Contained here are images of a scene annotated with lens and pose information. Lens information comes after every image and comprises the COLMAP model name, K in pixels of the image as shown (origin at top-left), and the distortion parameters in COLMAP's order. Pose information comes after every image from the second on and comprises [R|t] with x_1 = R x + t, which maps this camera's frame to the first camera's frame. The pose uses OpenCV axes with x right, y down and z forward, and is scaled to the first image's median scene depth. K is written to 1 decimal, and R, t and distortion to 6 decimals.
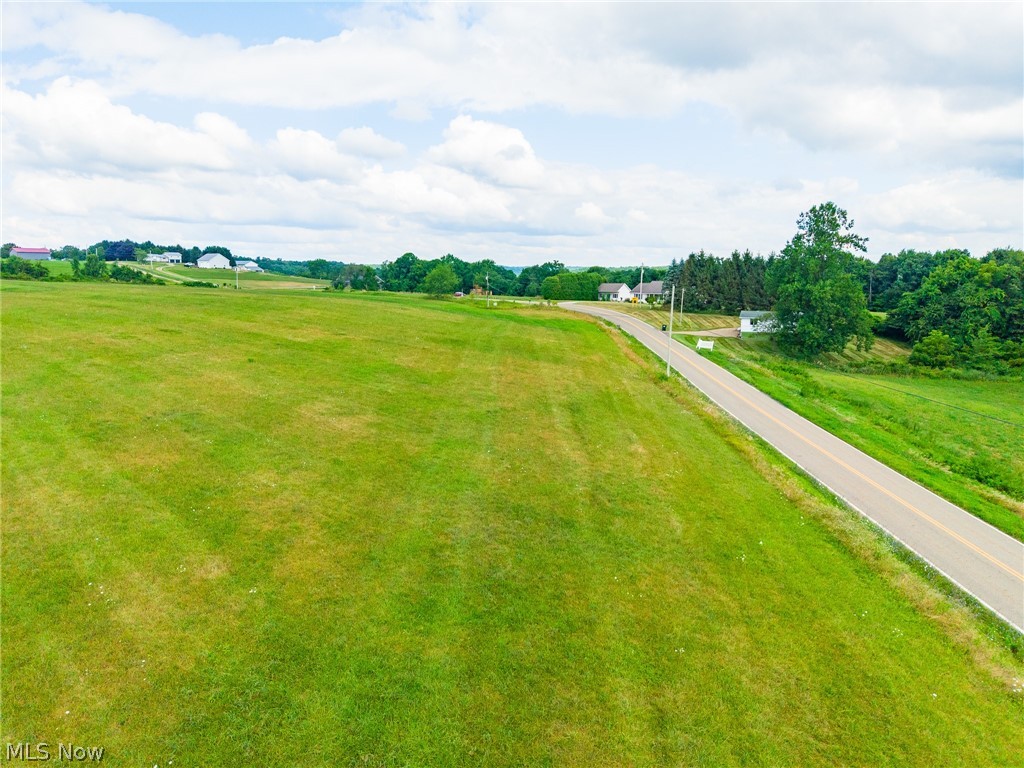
lens RADIAL K [[677.1, 0, 510.1], [0, 677.1, 421.6], [0, 0, 1]] dist [0.045812, -0.048129]
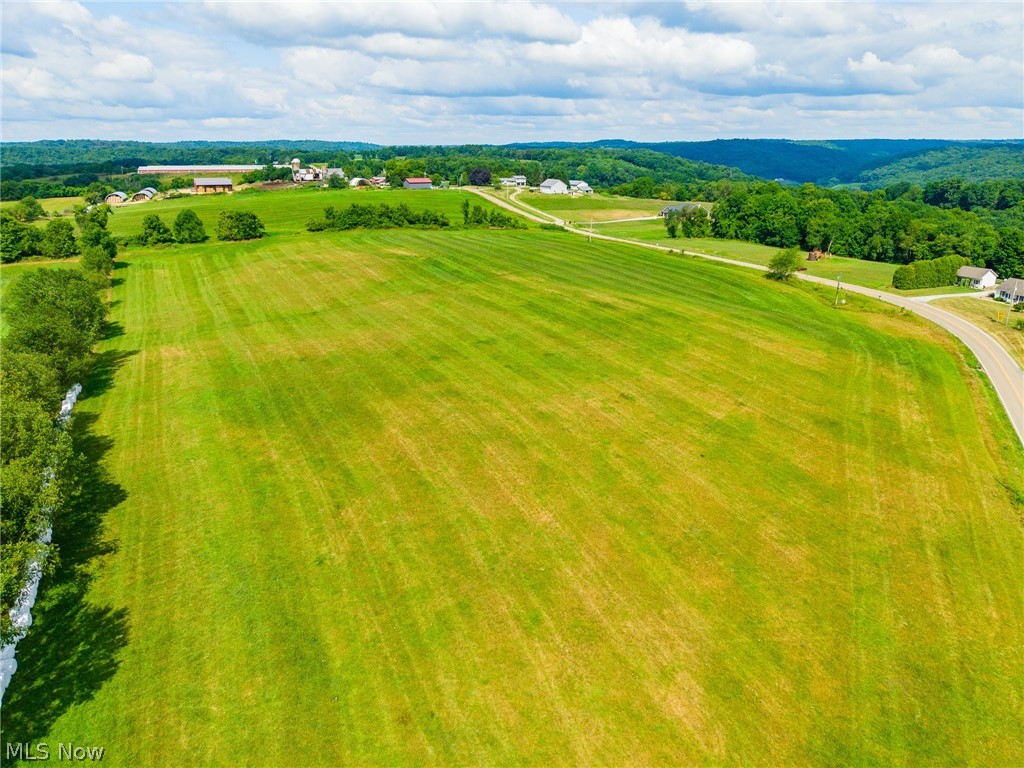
lens RADIAL K [[676.3, 0, 512.1], [0, 676.3, 413.5], [0, 0, 1]] dist [0.028676, -0.019934]
pose [[0.916778, 0.143914, -0.372568, -0.050351], [-0.082694, 0.981009, 0.175453, -0.097493], [0.390743, -0.130042, 0.911268, -0.133044]]
